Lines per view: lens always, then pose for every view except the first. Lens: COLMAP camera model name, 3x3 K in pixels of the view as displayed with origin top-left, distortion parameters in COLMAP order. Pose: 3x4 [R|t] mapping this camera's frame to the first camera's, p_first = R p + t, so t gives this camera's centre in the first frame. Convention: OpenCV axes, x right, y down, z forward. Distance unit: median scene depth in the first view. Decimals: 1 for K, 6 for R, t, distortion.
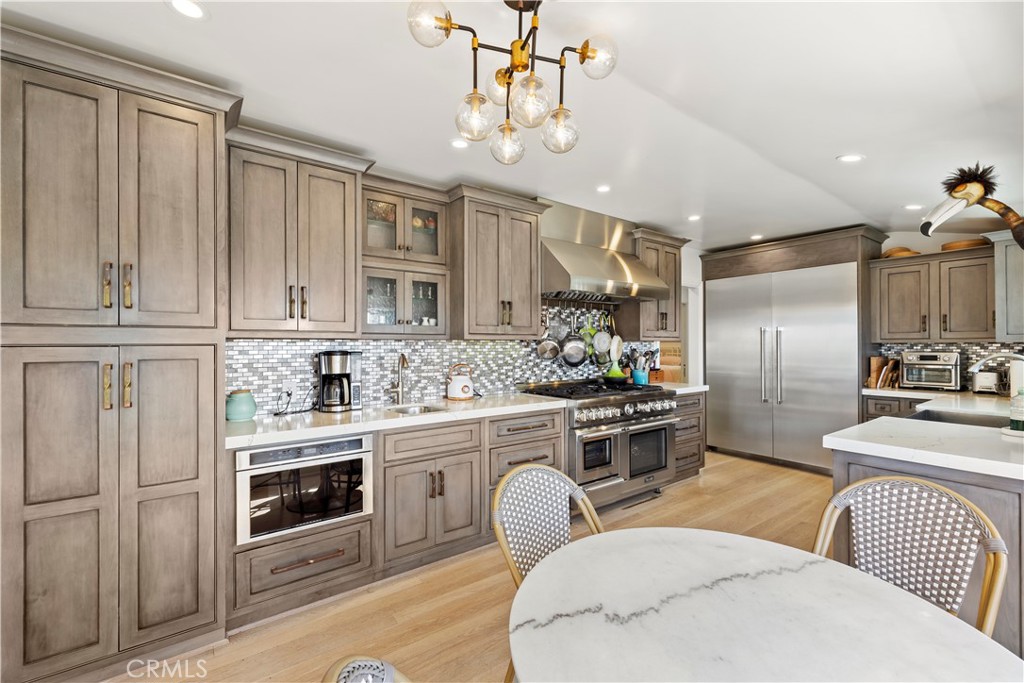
lens RADIAL K [[432.5, 0, 511.3], [0, 432.5, 343.2], [0, 0, 1]] dist [-0.001515, 0.000869]
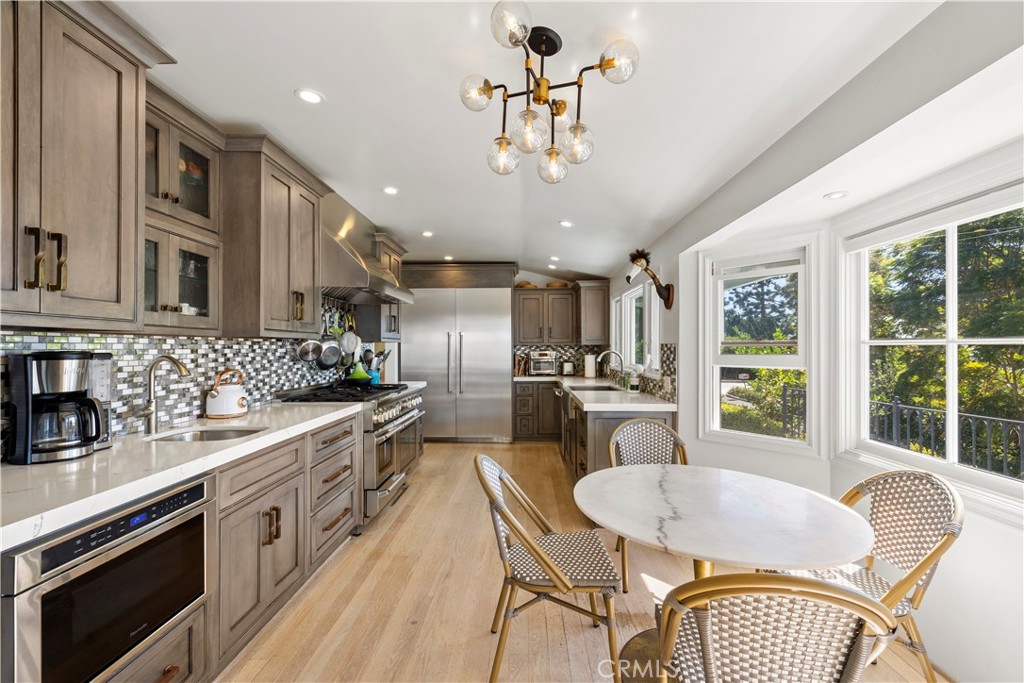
lens RADIAL K [[432.5, 0, 515.9], [0, 432.5, 343.2], [0, 0, 1]] dist [-0.001515, 0.000869]
pose [[0.614261, 0.008925, 0.789053, -0.333105], [-0.002499, 0.999953, -0.009365, 0.006874], [-0.789099, 0.003781, 0.614254, 0.124235]]
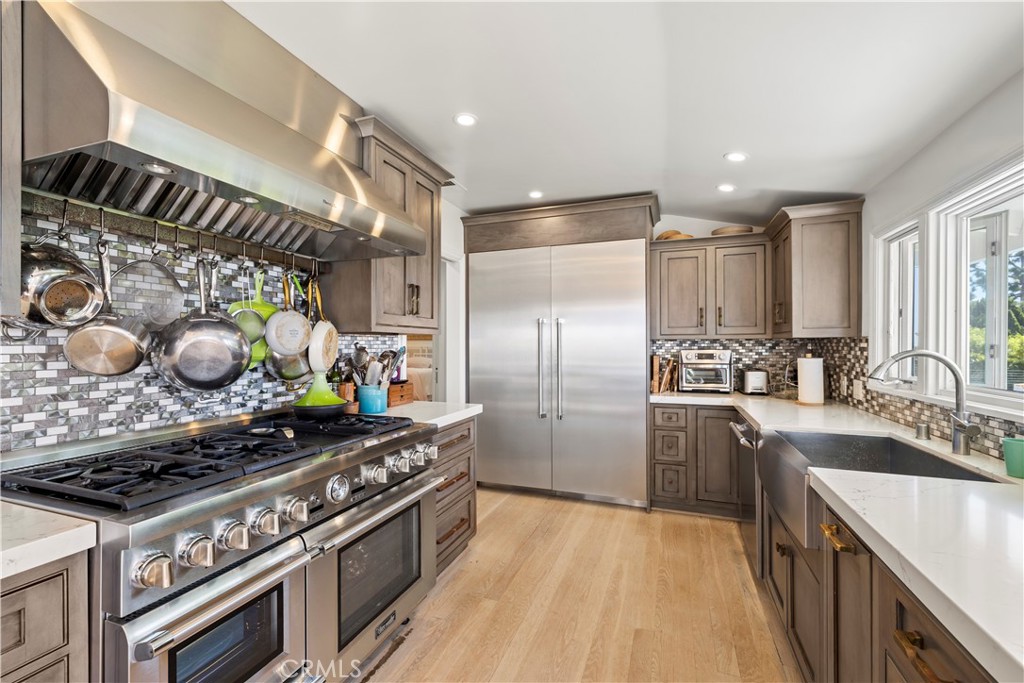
lens RADIAL K [[432.5, 0, 514.6], [0, 432.5, 344.4], [0, 0, 1]] dist [-0.001515, 0.000869]
pose [[0.838277, 0.000078, 0.545245, 0.166254], [-0.001627, 0.999996, 0.002359, 0.008416], [-0.545243, -0.002864, 0.838273, 0.489363]]
